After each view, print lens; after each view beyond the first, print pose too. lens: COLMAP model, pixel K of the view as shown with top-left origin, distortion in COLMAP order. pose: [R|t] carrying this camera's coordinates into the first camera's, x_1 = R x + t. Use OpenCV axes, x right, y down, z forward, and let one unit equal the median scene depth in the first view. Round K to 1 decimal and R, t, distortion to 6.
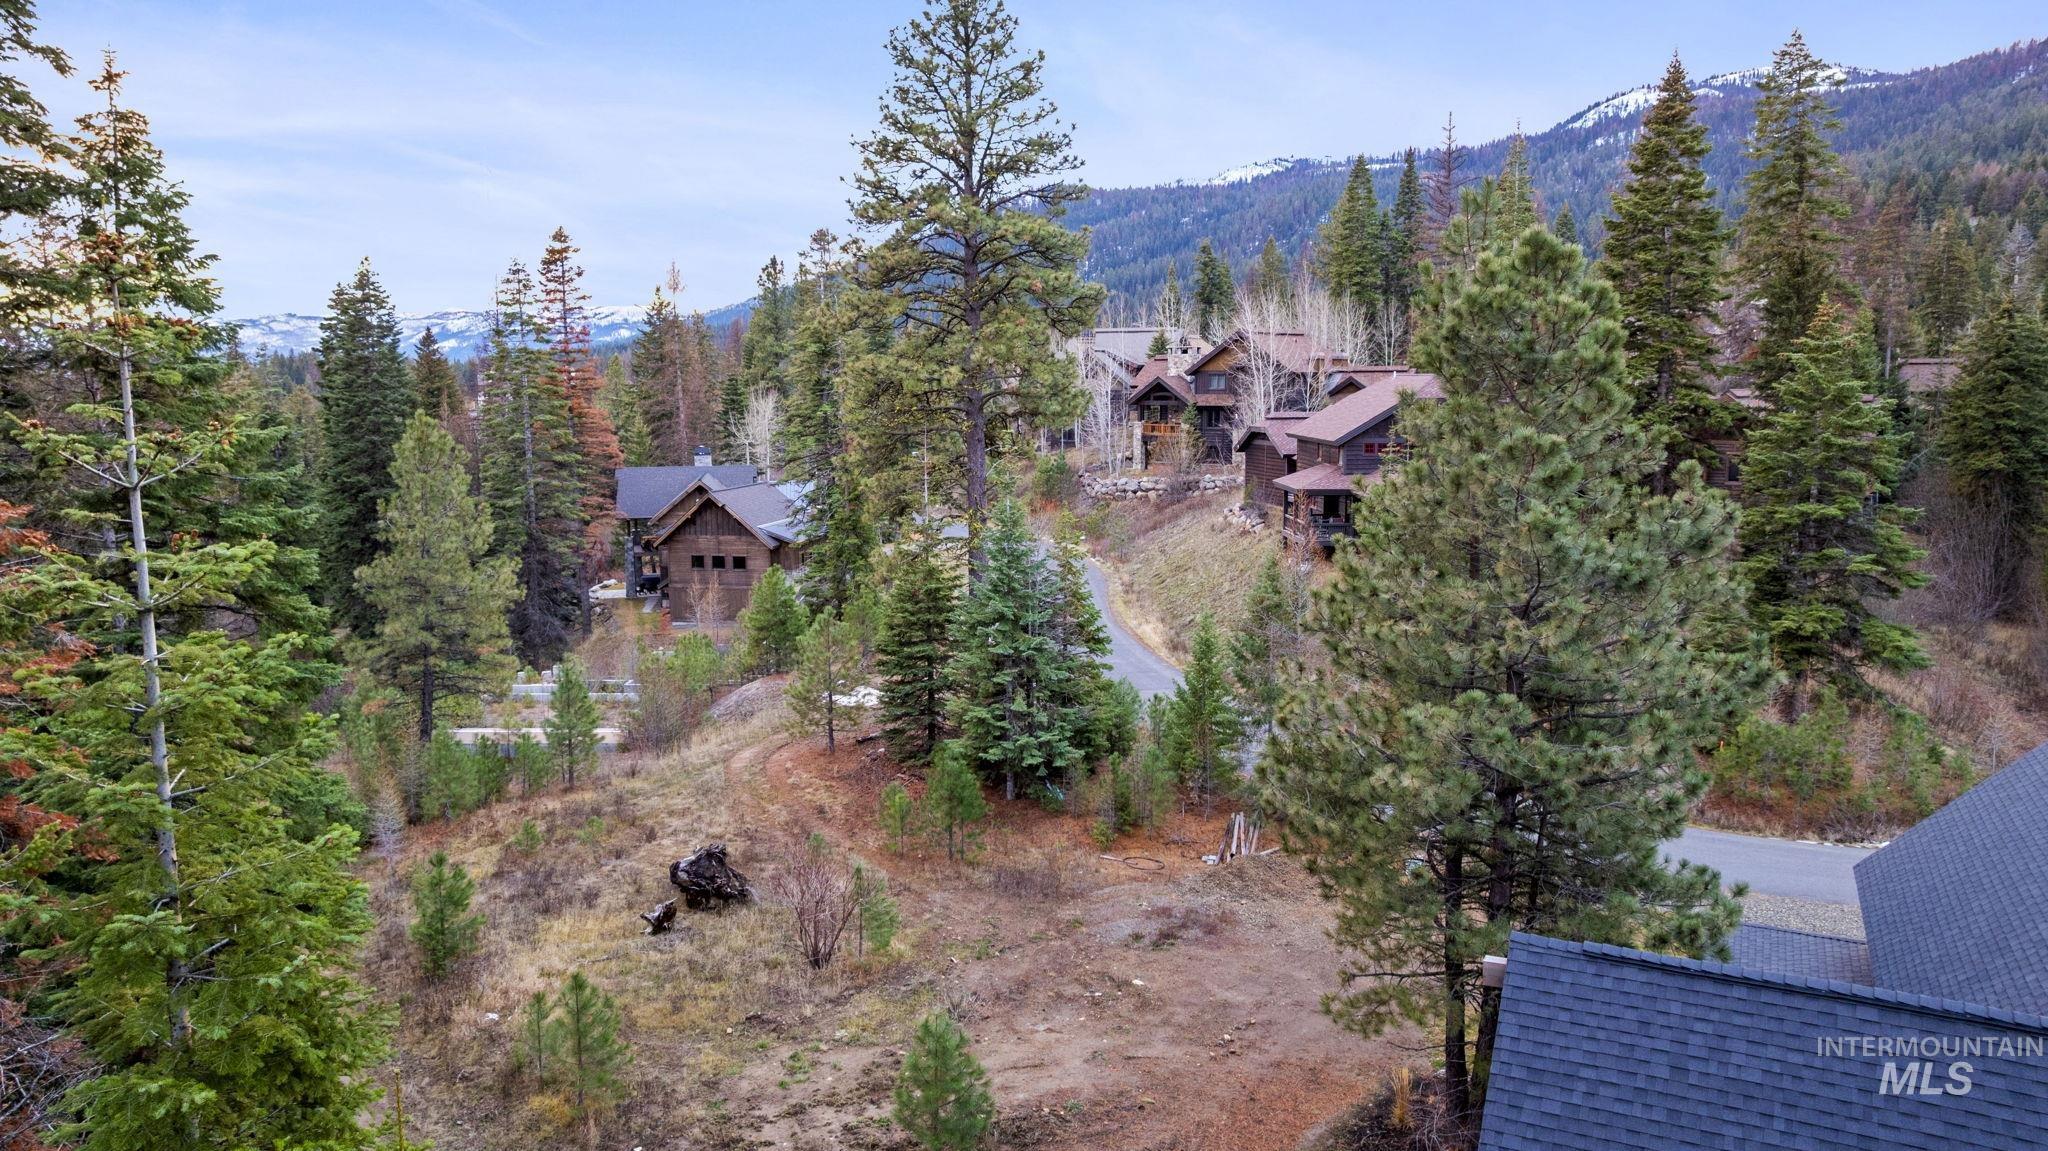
lens RADIAL K [[1432.2, 0, 1028.5], [0, 1432.2, 576.2], [0, 0, 1]] dist [-0.022977, 0.000088]
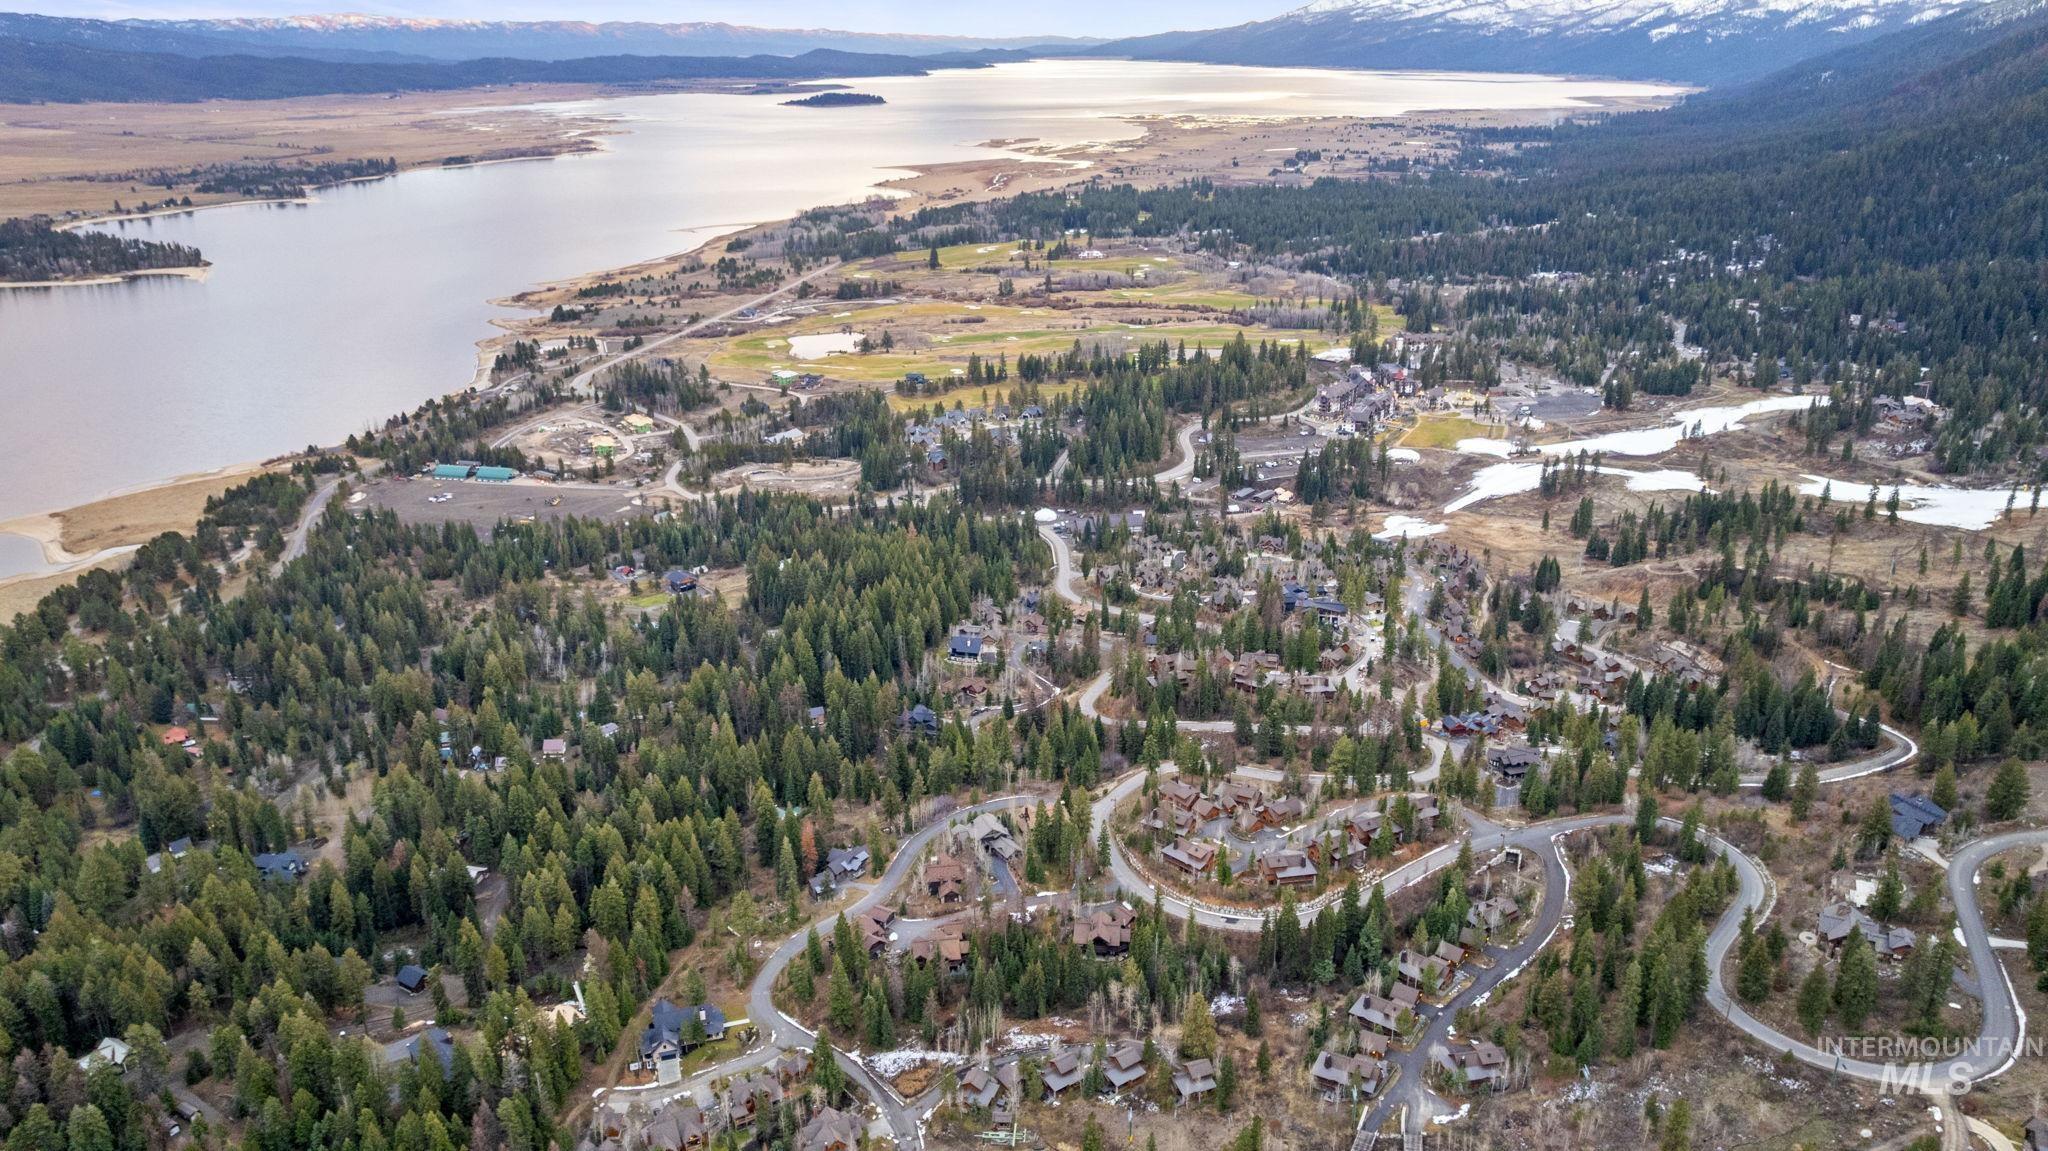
lens RADIAL K [[1423.5, 0, 1017.7], [0, 1423.5, 587.0], [0, 0, 1]] dist [-0.016848, 0.004337]
pose [[0.690607, 0.257734, -0.675748, 2.997993], [-0.090005, 0.957711, 0.273293, -2.155884], [0.717608, -0.127917, 0.684599, -1.658021]]
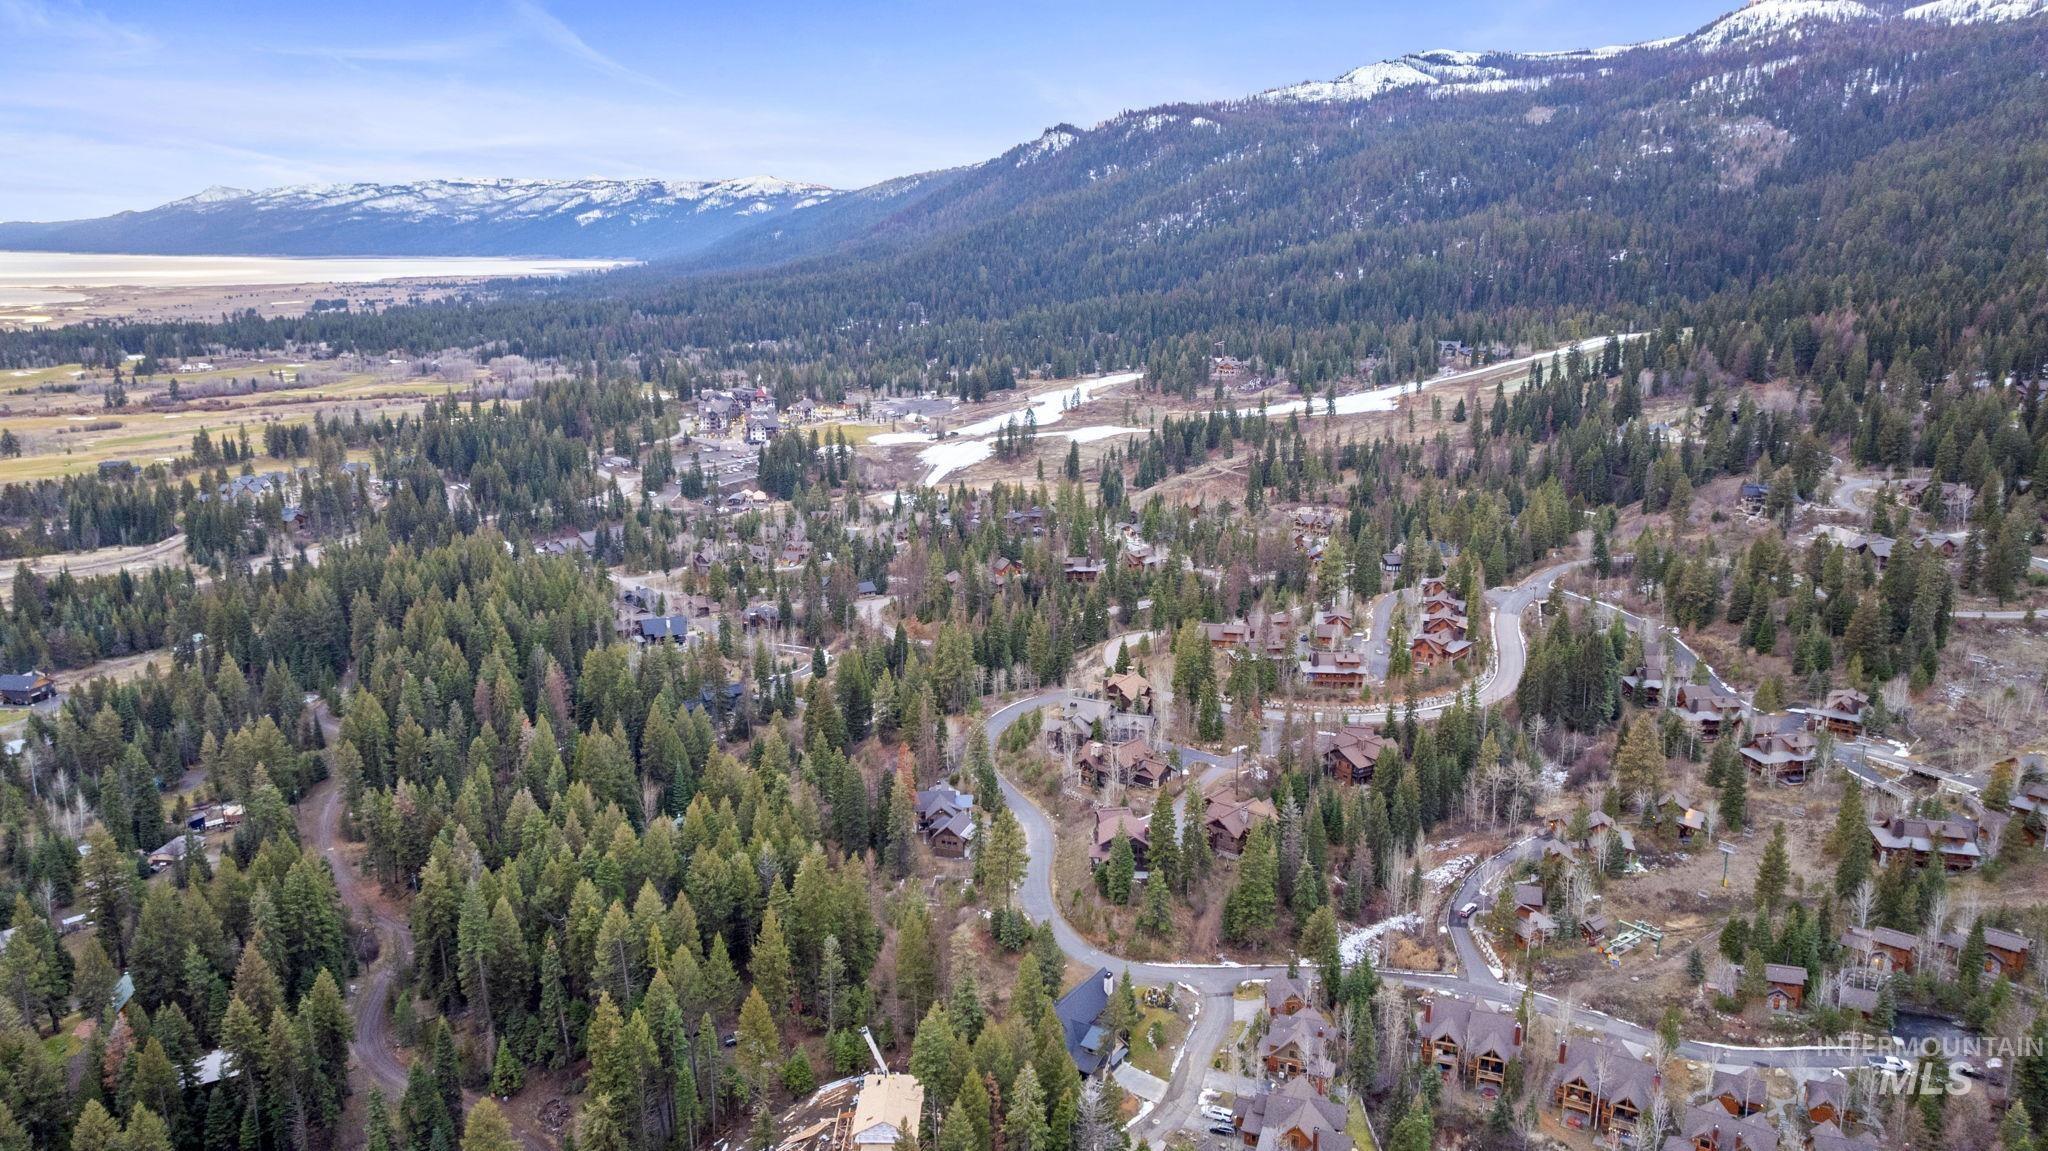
lens RADIAL K [[1432.2, 0, 1025.0], [0, 1432.2, 587.9], [0, 0, 1]] dist [-0.022977, 0.000088]
pose [[0.995730, 0.027472, -0.088130, 0.216963], [-0.018119, 0.994283, 0.105226, -0.806090], [0.090517, -0.103180, 0.990536, -1.957311]]
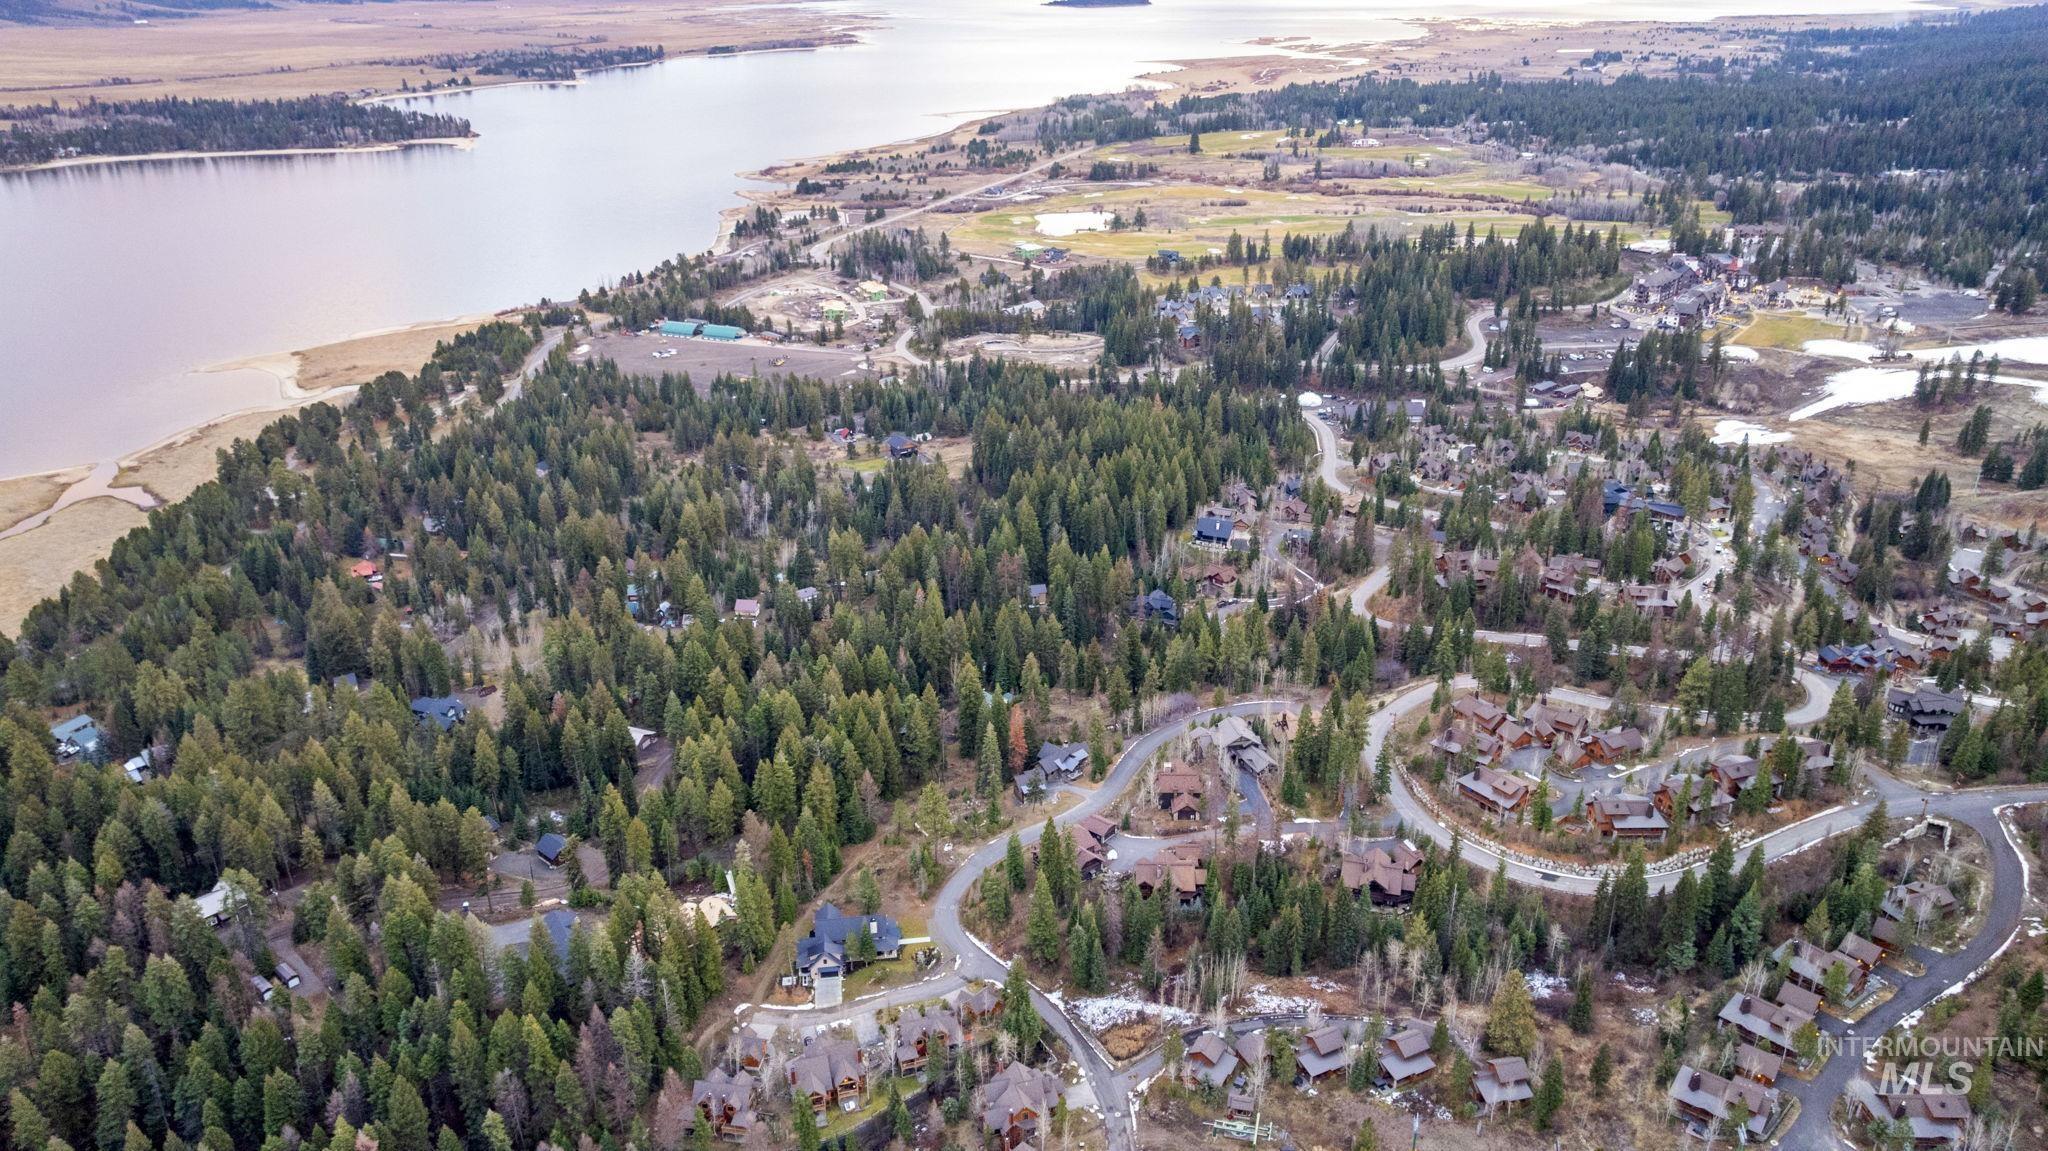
lens RADIAL K [[1423.5, 0, 1031.3], [0, 1423.5, 576.9], [0, 0, 1]] dist [-0.016848, 0.004337]
pose [[0.562194, 0.333577, -0.756746, 2.425729], [-0.106403, 0.936614, 0.333816, -1.731137], [0.820132, -0.107149, 0.562053, -1.186602]]
